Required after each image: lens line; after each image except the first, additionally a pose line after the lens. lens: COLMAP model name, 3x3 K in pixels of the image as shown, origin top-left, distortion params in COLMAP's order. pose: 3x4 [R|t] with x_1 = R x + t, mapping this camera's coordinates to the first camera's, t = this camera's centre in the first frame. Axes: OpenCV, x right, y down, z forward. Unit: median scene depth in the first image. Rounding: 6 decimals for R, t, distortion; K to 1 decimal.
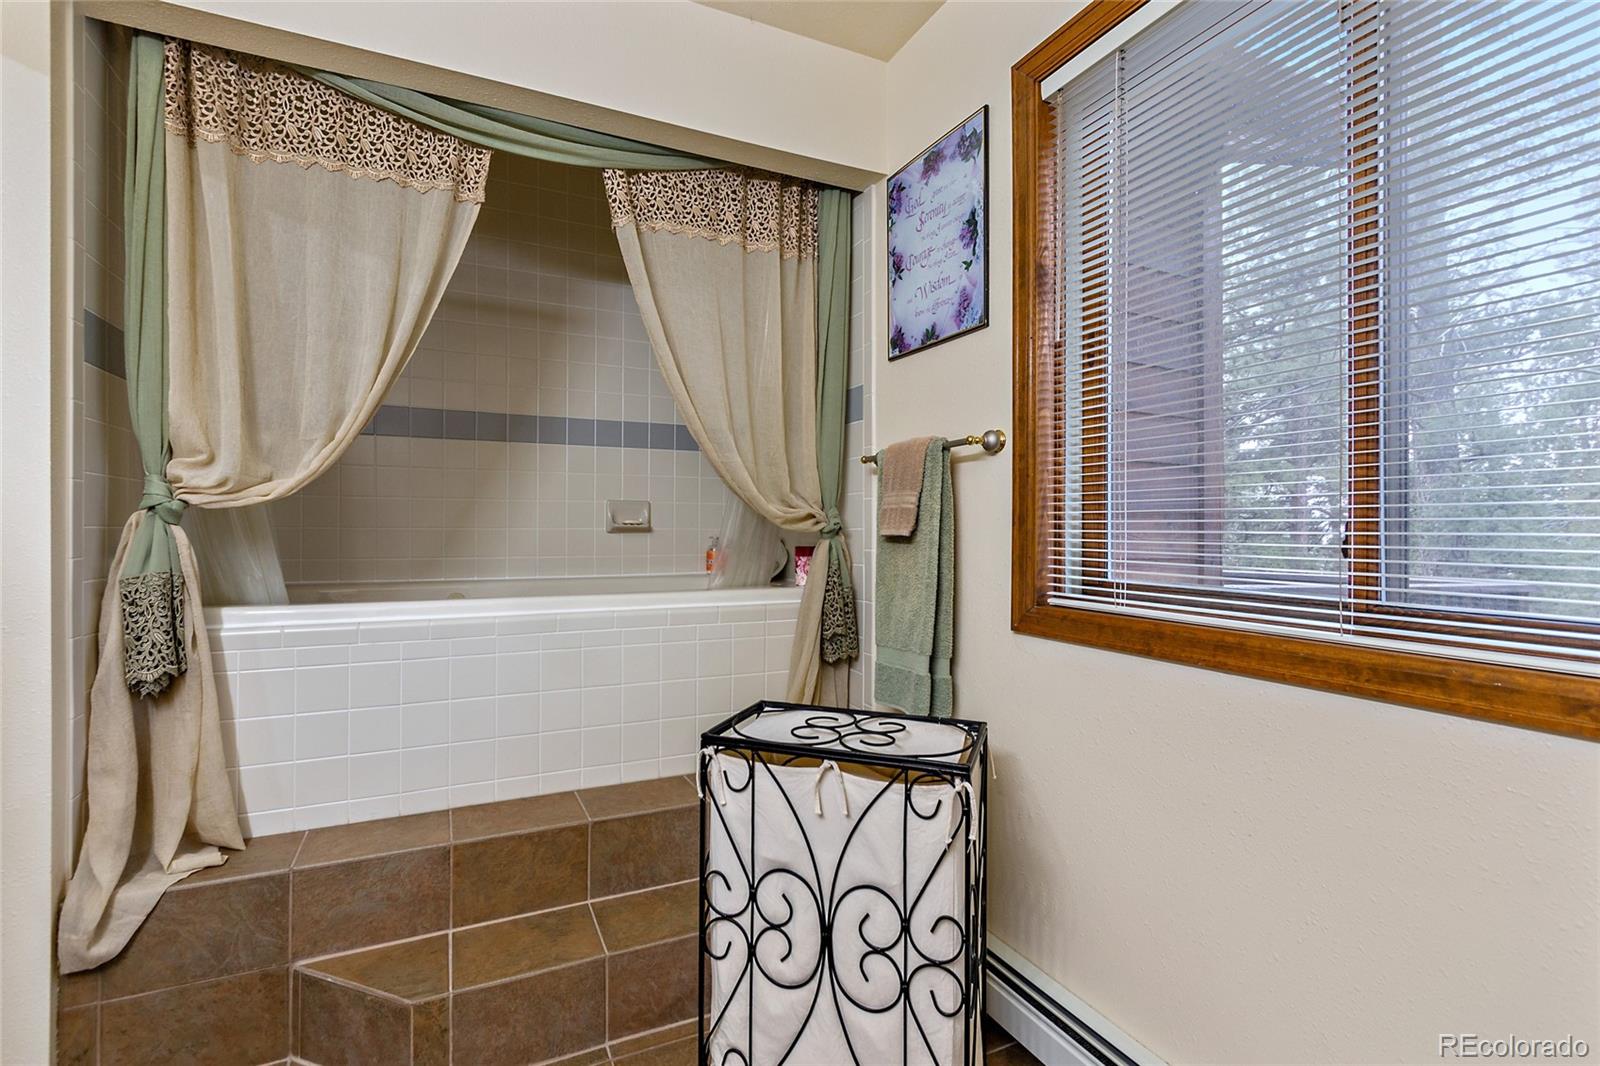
lens RADIAL K [[718.3, 0, 781.4], [0, 718.3, 529.0], [0, 0, 1]] dist [0.005761, -0.002081]
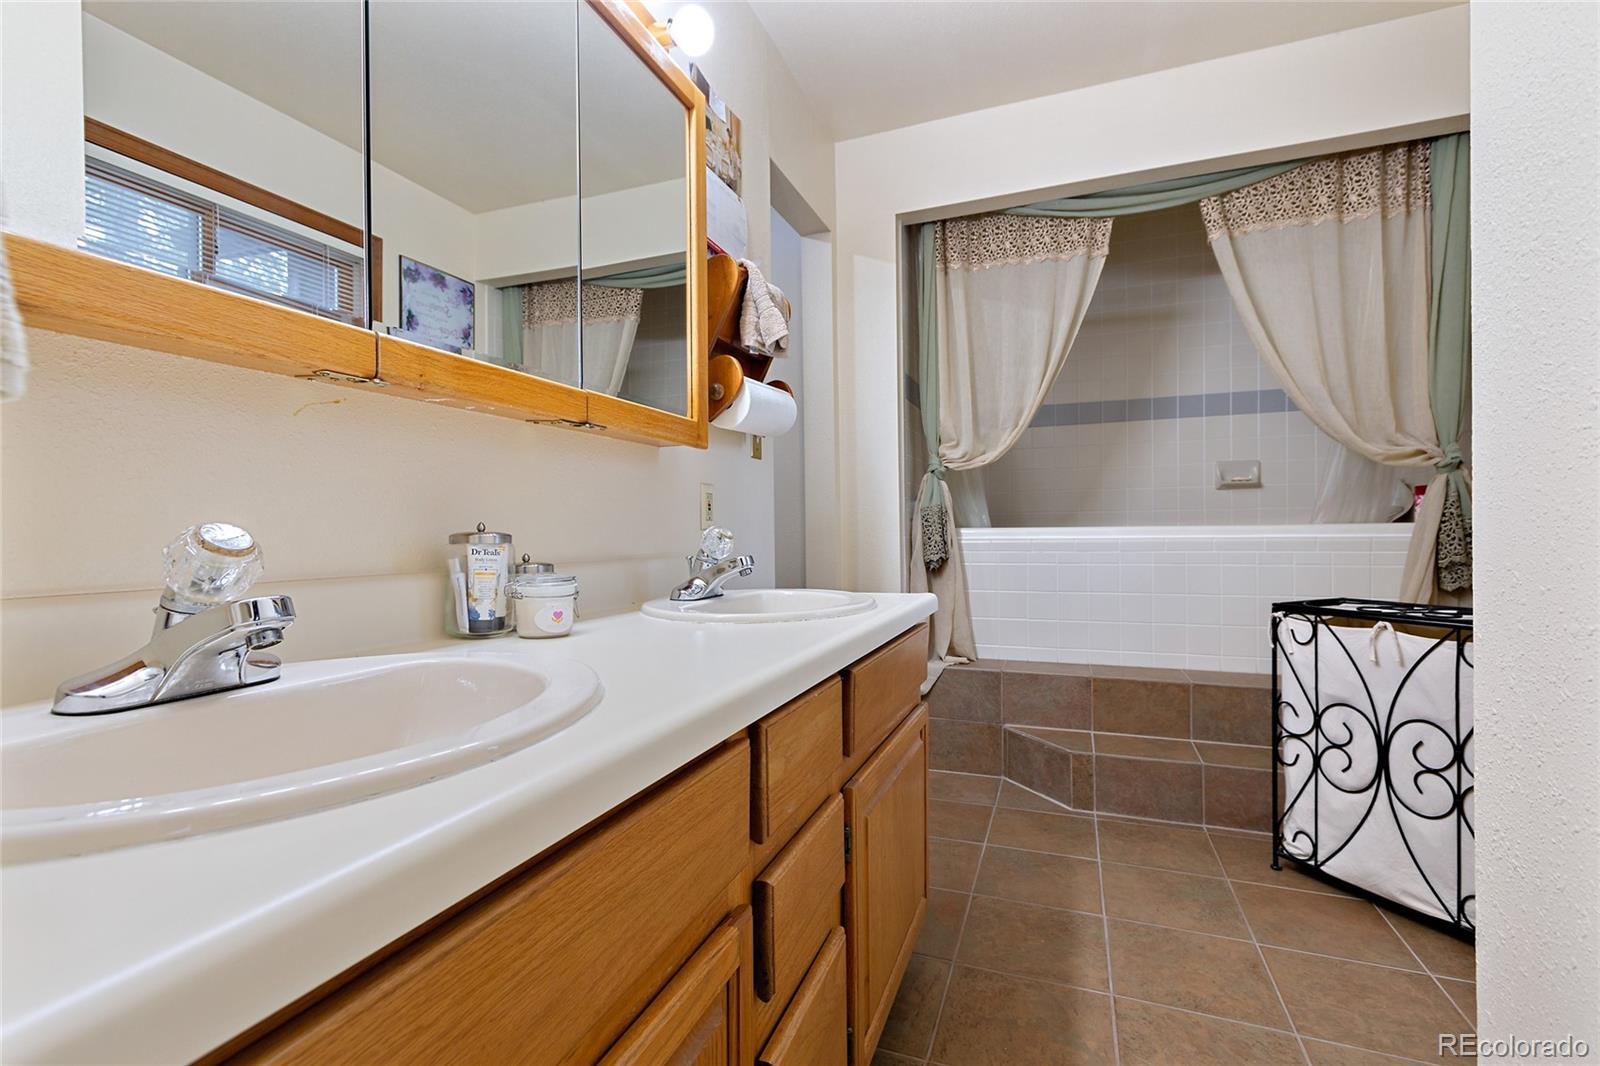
lens RADIAL K [[718.3, 0, 781.4], [0, 718.3, 529.0], [0, 0, 1]] dist [0.005761, -0.002081]
pose [[0.686673, -0.008972, -0.726911, 0.223889], [0.010093, 0.999945, -0.002808, 0.121265], [0.726896, -0.005409, 0.686726, -0.580133]]
